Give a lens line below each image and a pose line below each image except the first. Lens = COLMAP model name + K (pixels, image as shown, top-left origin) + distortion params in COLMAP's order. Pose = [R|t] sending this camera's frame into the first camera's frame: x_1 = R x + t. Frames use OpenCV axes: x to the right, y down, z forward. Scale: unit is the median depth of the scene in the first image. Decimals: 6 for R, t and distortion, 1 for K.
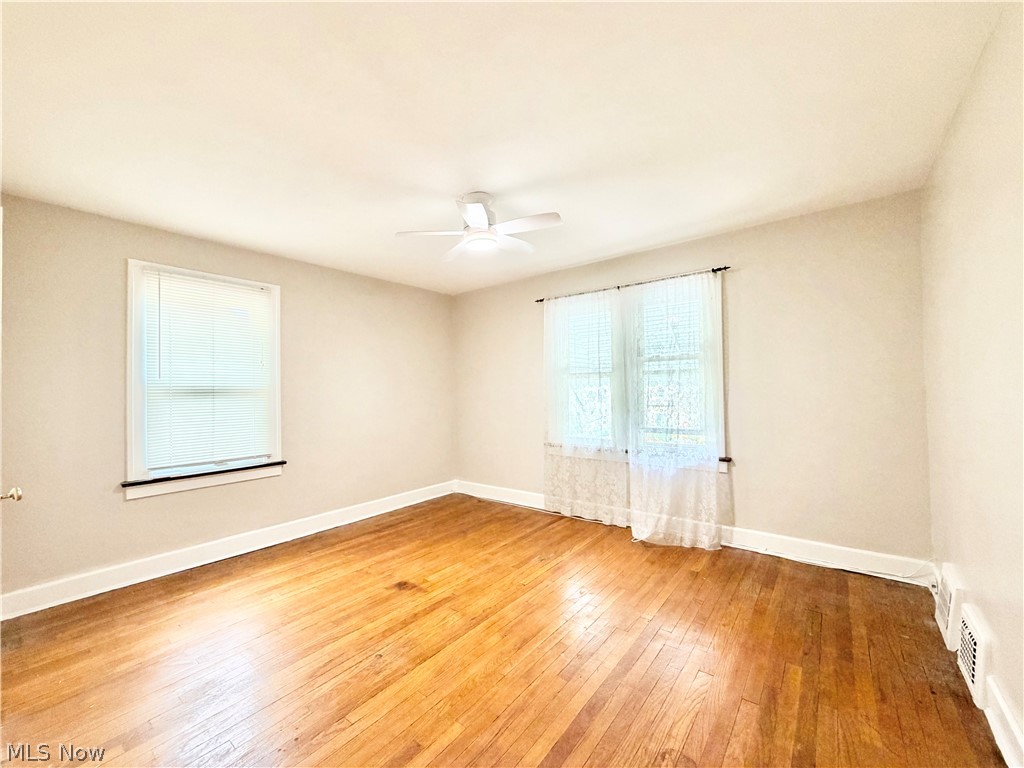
lens RADIAL K [[406.3, 0, 512.0], [0, 406.3, 384.8], [0, 0, 1]] dist [0.000153, 0.000375]
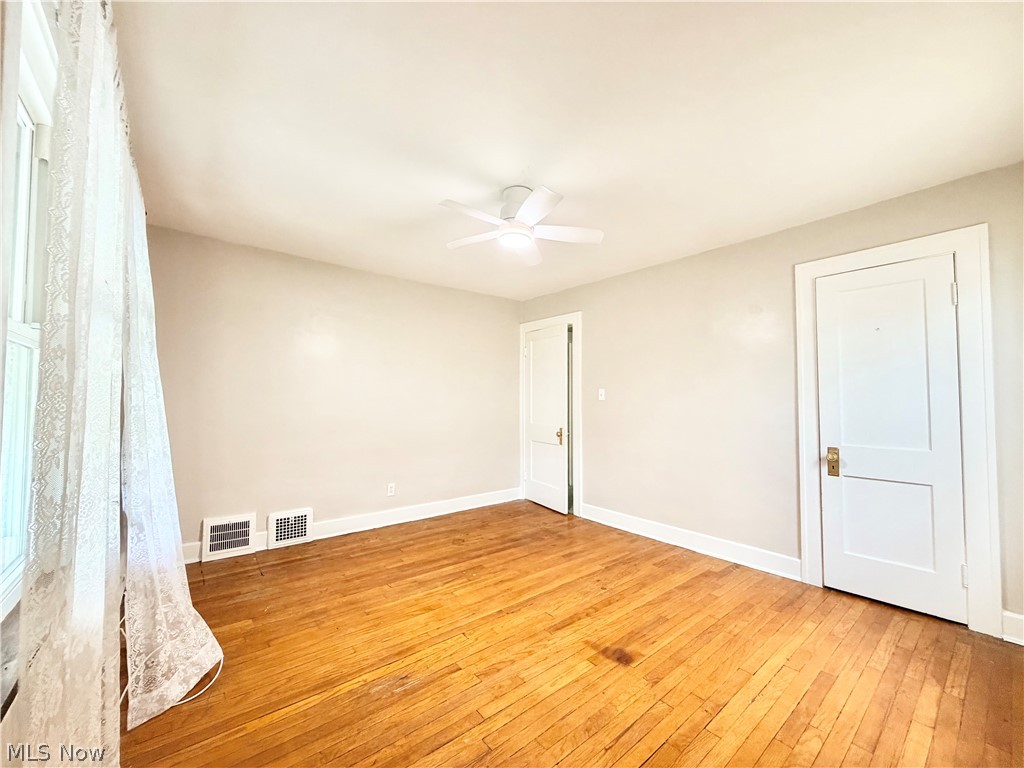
lens RADIAL K [[406.3, 0, 511.8], [0, 406.3, 385.9], [0, 0, 1]] dist [0.000153, 0.000375]
pose [[-0.976936, 0.021216, 0.212478, -0.258947], [0.010897, 0.998709, -0.049620, 0.045599], [-0.213256, -0.046160, -0.975905, 1.891760]]
